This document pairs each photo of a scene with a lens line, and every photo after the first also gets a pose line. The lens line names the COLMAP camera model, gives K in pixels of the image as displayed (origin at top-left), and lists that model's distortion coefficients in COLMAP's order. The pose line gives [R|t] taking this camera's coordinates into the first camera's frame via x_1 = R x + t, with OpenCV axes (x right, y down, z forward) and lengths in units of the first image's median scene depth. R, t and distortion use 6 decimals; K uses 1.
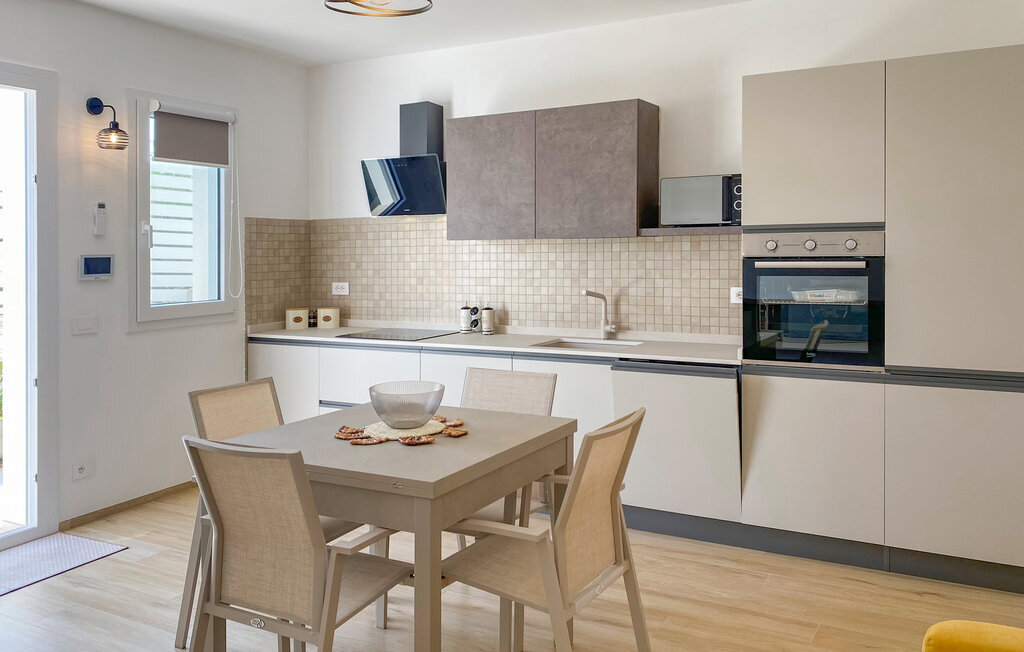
lens RADIAL K [[808.4, 0, 513.1], [0, 808.4, 245.7], [0, 0, 1]] dist [-0.003699, -0.001895]
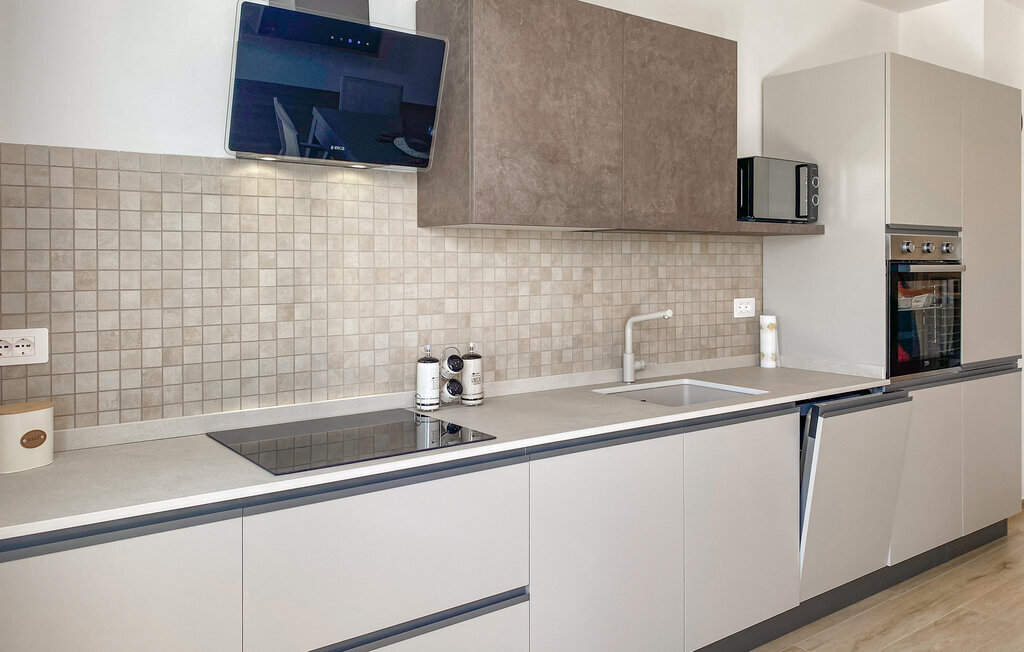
lens RADIAL K [[794.3, 0, 512.8], [0, 794.3, 279.5], [0, 0, 1]] dist [0.008595, -0.002447]
pose [[0.414721, -0.005770, 0.909931, -0.530371], [-0.007202, 0.999928, 0.009623, 0.023826], [-0.909920, -0.010544, 0.414649, 0.814696]]
